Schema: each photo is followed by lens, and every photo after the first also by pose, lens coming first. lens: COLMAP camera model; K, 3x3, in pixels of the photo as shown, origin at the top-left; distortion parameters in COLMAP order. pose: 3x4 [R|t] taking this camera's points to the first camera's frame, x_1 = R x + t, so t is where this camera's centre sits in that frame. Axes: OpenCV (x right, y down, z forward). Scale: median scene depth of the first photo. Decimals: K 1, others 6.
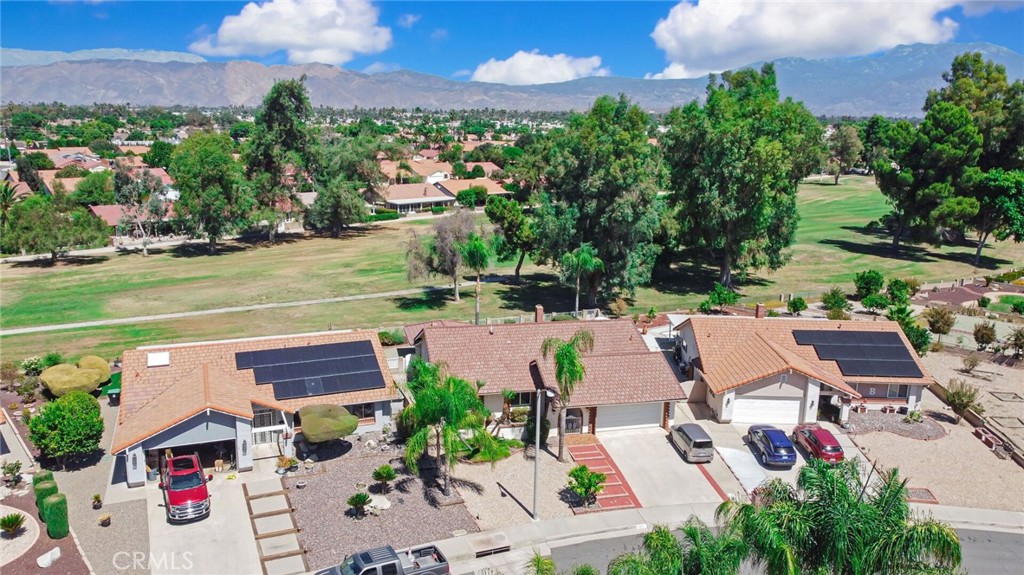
lens RADIAL K [[773.4, 0, 511.8], [0, 773.4, 287.4], [0, 0, 1]] dist [0.005254, -0.008456]
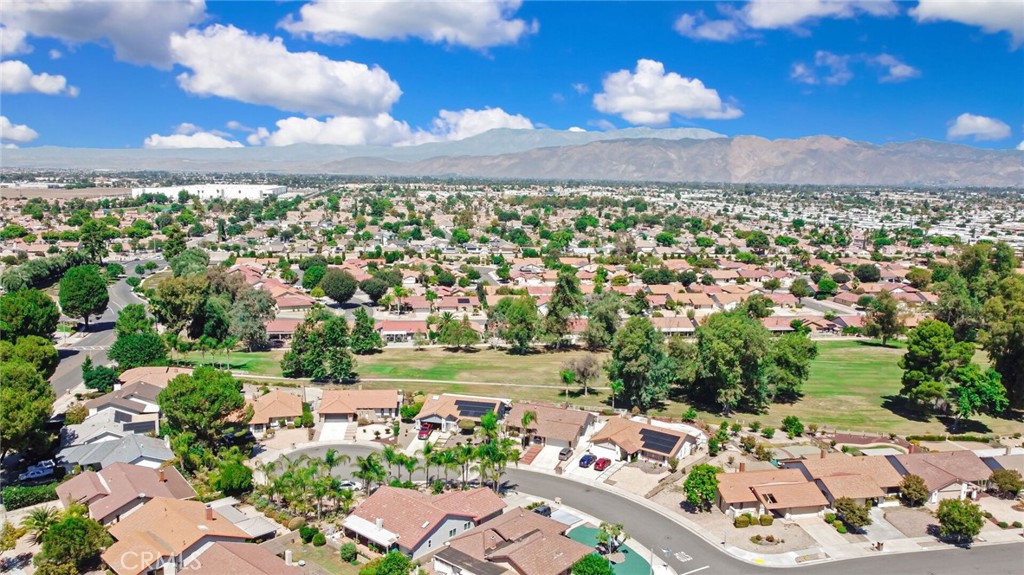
lens RADIAL K [[773.4, 0, 511.8], [0, 773.4, 287.4], [0, 0, 1]] dist [0.005254, -0.008456]
pose [[0.813894, 0.081336, -0.575291, 1.105237], [-0.131132, 0.990320, -0.045505, -0.176716], [0.566021, 0.112475, 0.816682, -1.049161]]
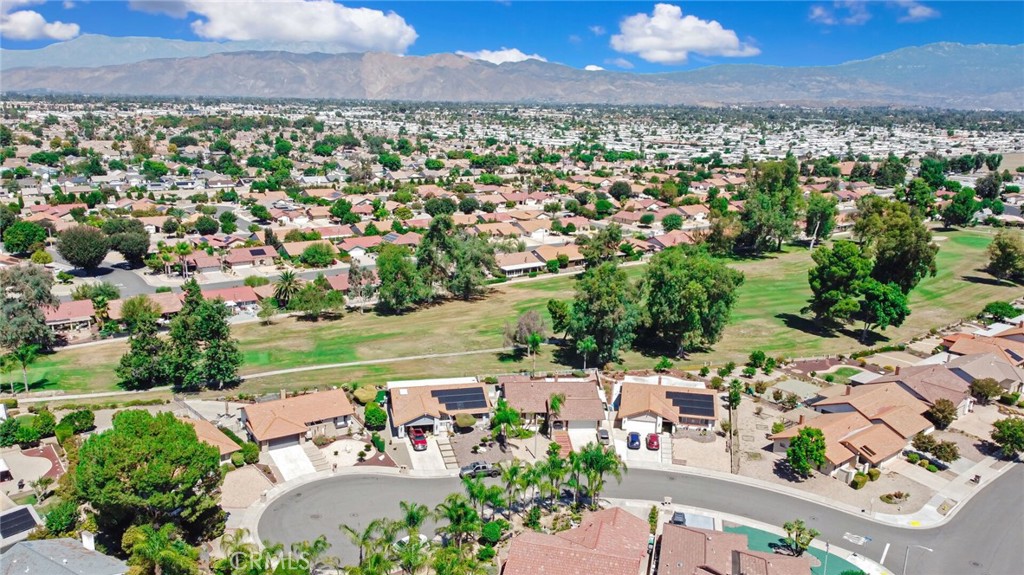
lens RADIAL K [[767.4, 0, 512.3], [0, 767.4, 309.6], [0, 0, 1]] dist [0.002020, -0.004798]
pose [[0.987563, 0.044611, -0.150762, 0.189583], [-0.037831, 0.998152, 0.047549, -0.209857], [0.152605, -0.041254, 0.987426, -0.979094]]
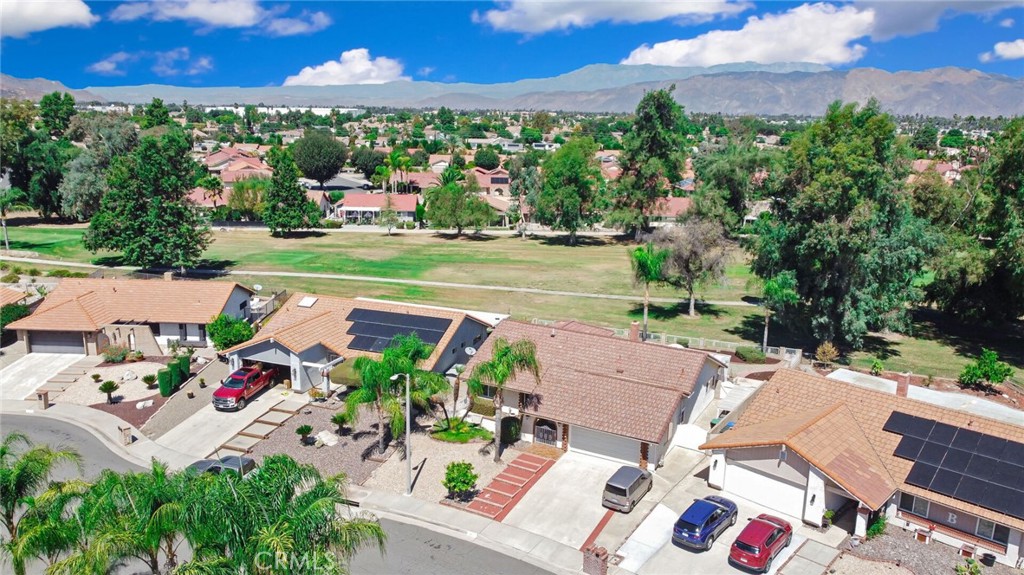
lens RADIAL K [[773.4, 0, 511.8], [0, 773.4, 287.4], [0, 0, 1]] dist [0.005254, -0.008456]
pose [[0.737538, 0.146905, -0.659133, 0.437074], [-0.154095, 0.986912, 0.047534, -0.032176], [0.657490, 0.066511, 0.750522, 0.142419]]
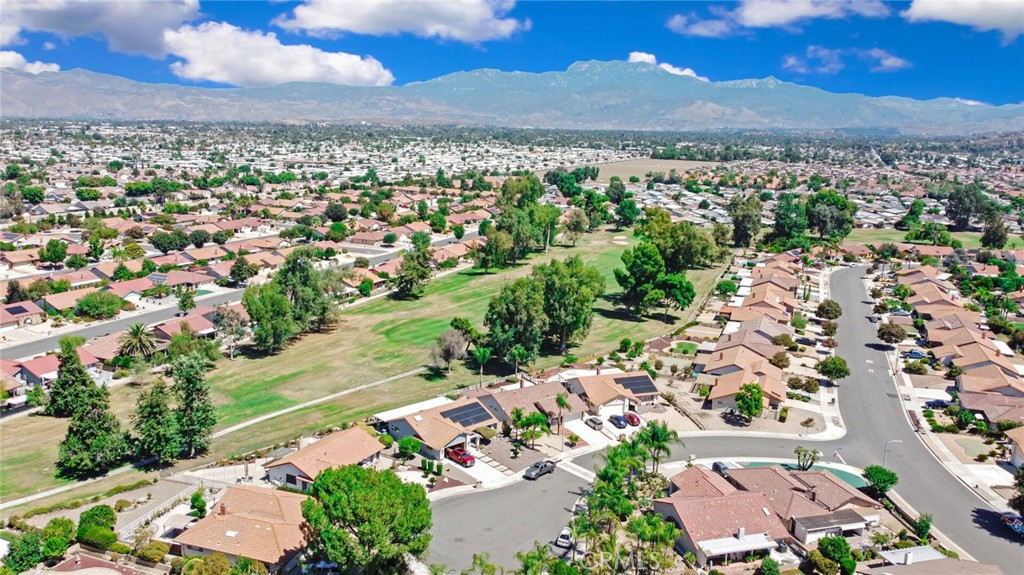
lens RADIAL K [[773.4, 0, 511.8], [0, 773.4, 287.4], [0, 0, 1]] dist [0.005254, -0.008456]
pose [[0.933496, -0.066775, 0.352317, -0.691392], [0.068980, 0.997598, 0.006308, -0.233175], [-0.351892, 0.018414, 0.935859, -1.082081]]
